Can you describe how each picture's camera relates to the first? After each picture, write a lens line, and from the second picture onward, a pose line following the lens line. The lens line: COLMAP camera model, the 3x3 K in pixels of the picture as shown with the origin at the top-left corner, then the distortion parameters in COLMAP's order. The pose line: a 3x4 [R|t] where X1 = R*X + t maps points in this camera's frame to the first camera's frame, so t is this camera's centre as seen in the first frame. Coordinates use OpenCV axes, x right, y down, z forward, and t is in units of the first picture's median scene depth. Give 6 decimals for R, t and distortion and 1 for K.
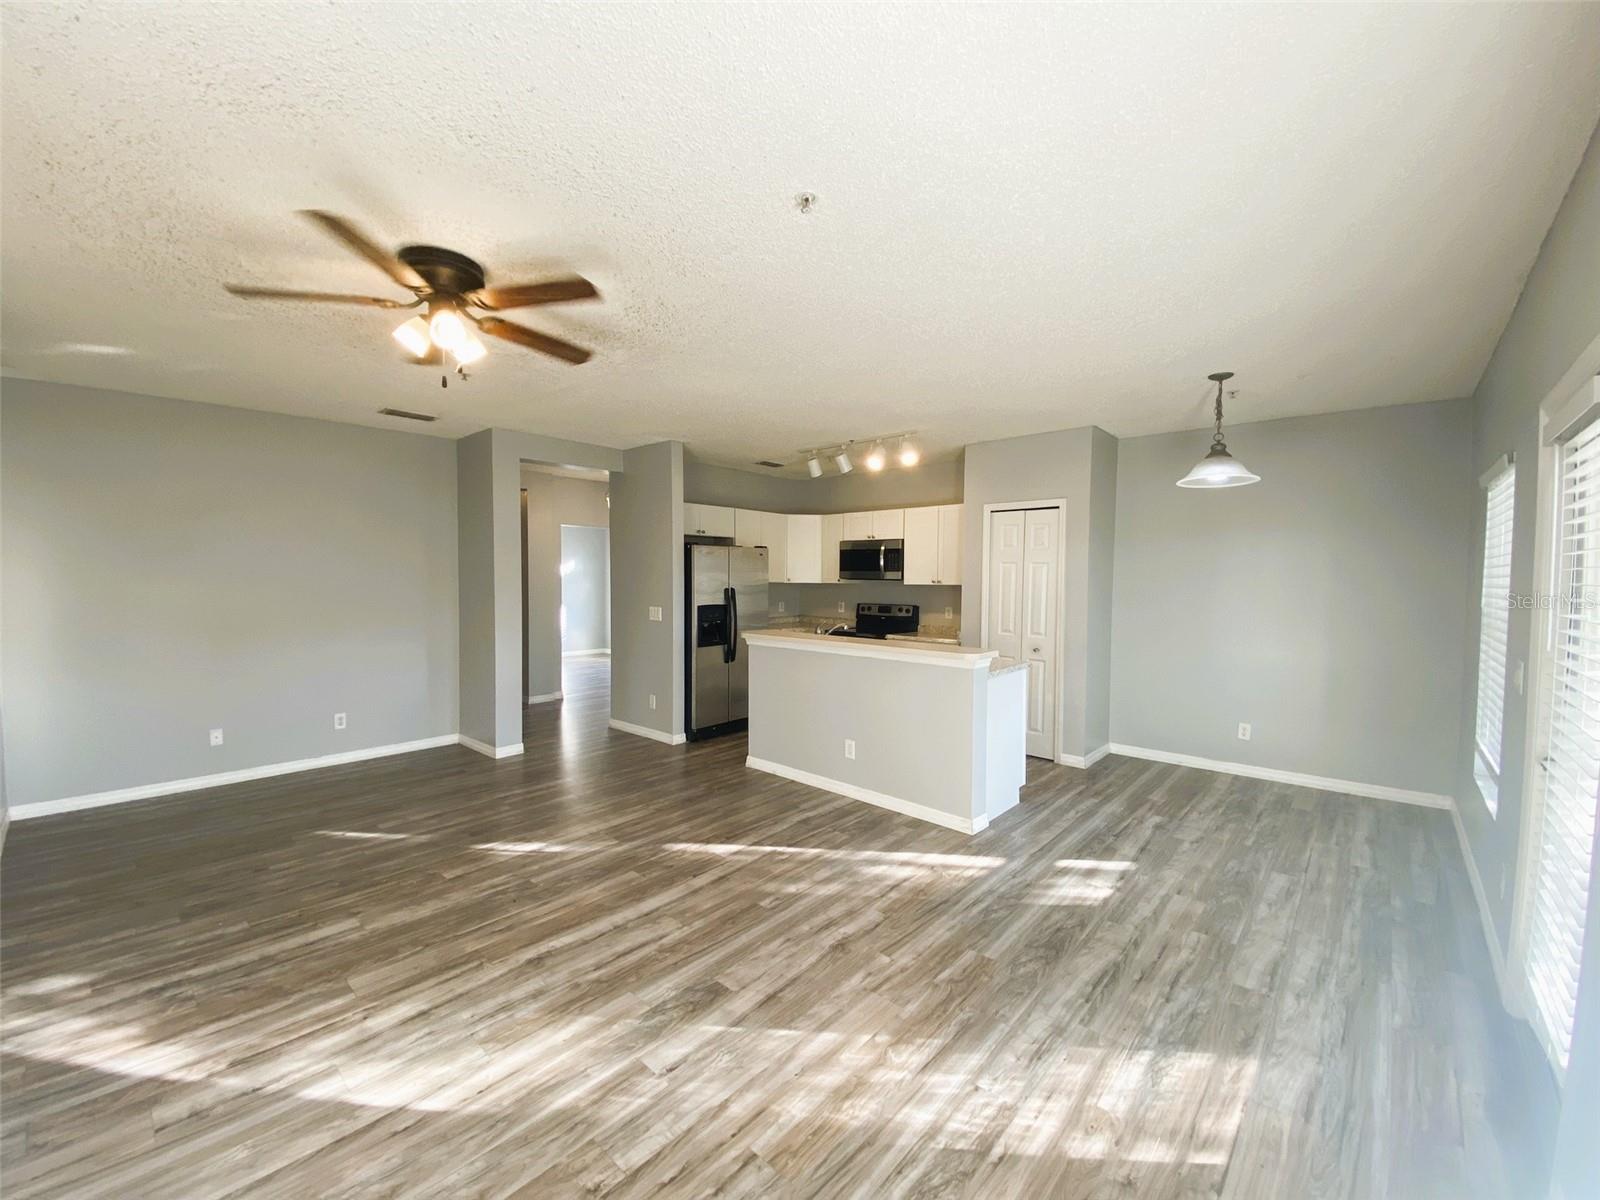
lens RADIAL K [[648.5, 0, 802.0], [0, 648.5, 597.8], [0, 0, 1]] dist [0.009116, -0.009505]
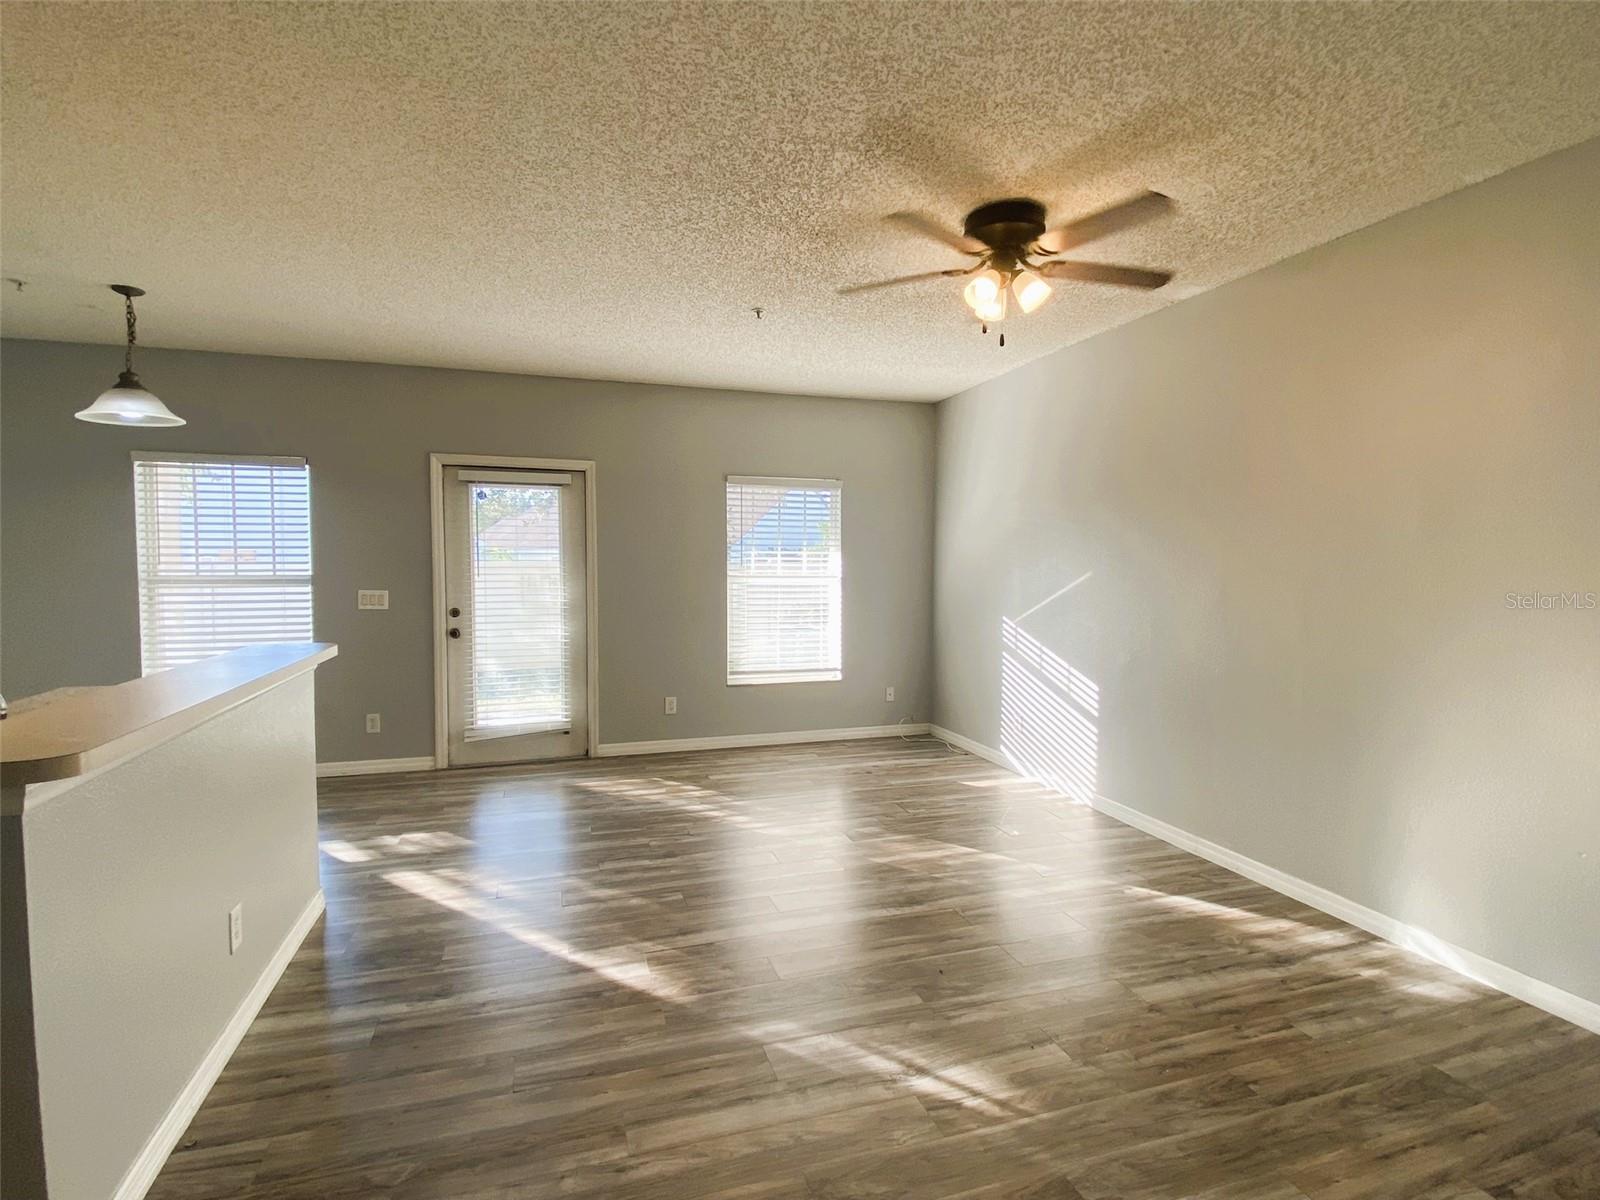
lens RADIAL K [[780.0, 0, 791.6], [0, 780.0, 593.8], [0, 0, 1]] dist [0.018266, -0.006211]
pose [[-0.859133, -0.027407, 0.511018, -0.796389], [0.011924, 0.997222, 0.073530, -0.032256], [-0.511614, 0.069265, -0.856419, 1.961175]]
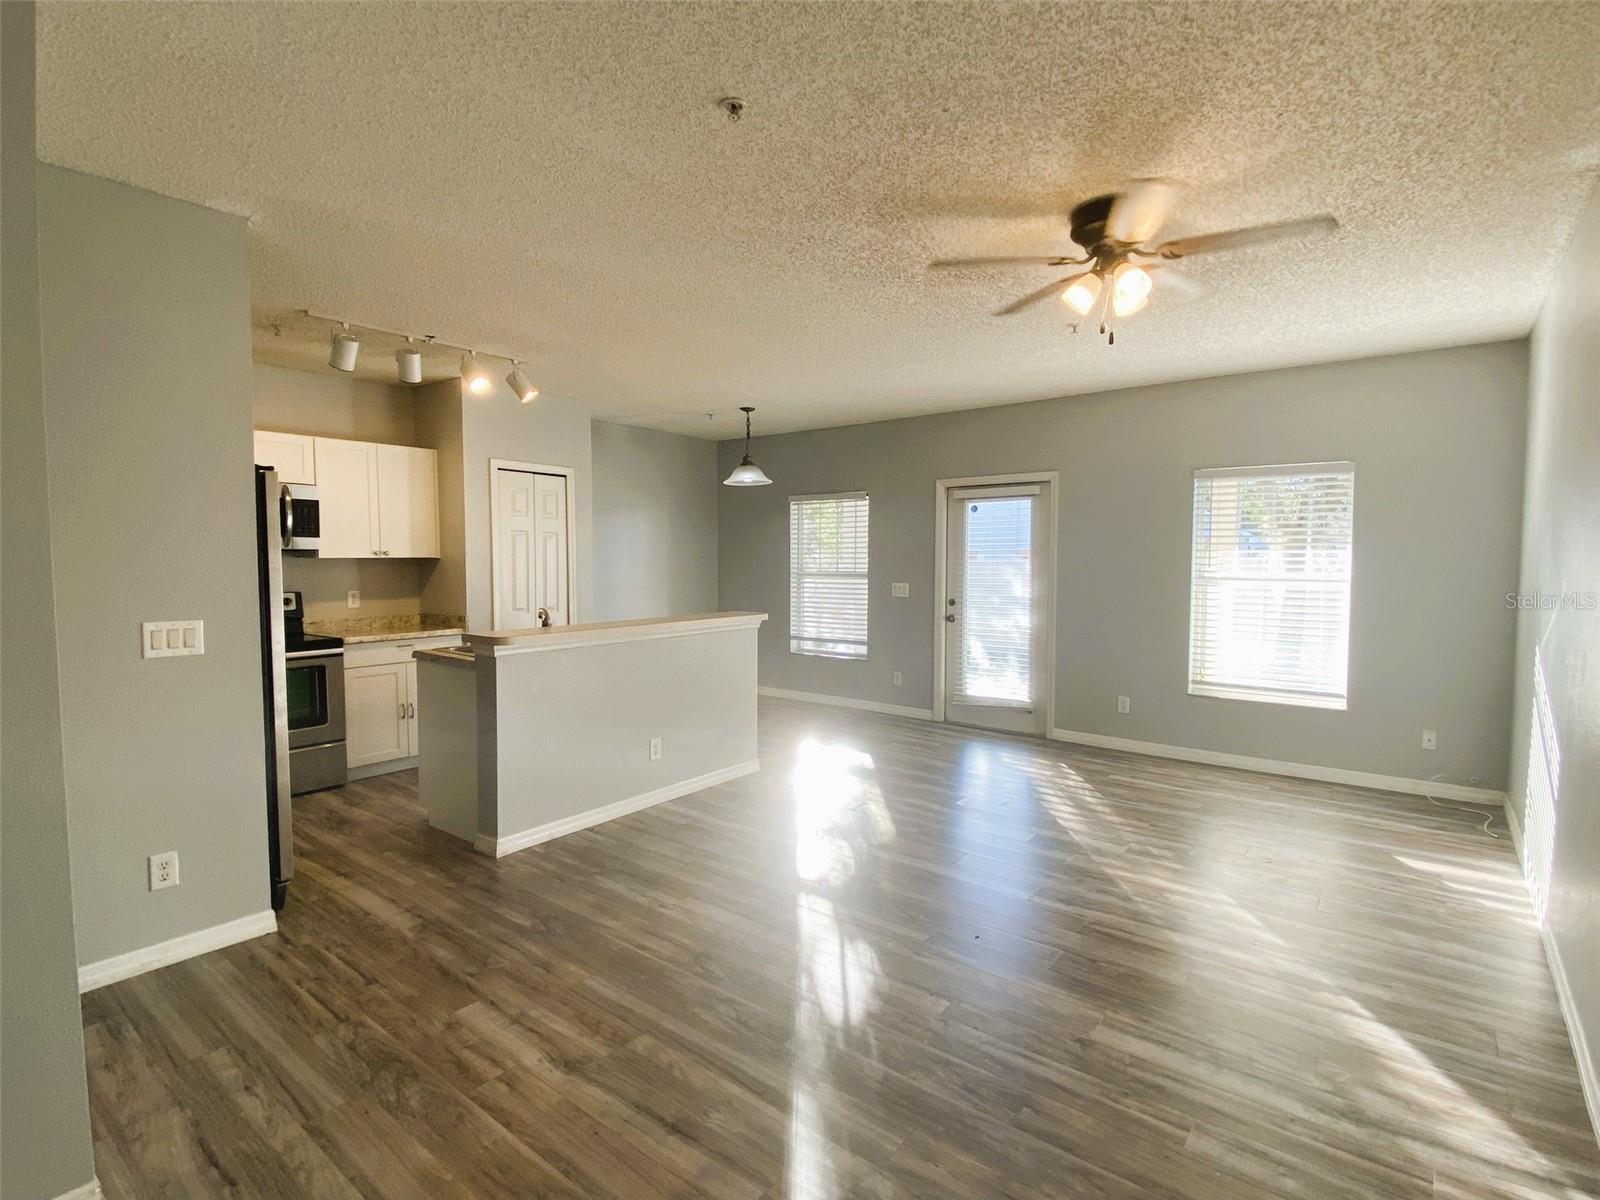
lens RADIAL K [[780.0, 0, 802.2], [0, 780.0, 593.8], [0, 0, 1]] dist [0.018266, -0.006211]
pose [[-0.066871, -0.048994, 0.996558, -1.490078], [0.032880, 0.998143, 0.051278, -0.022413], [-0.997220, 0.036196, -0.065136, 1.363312]]
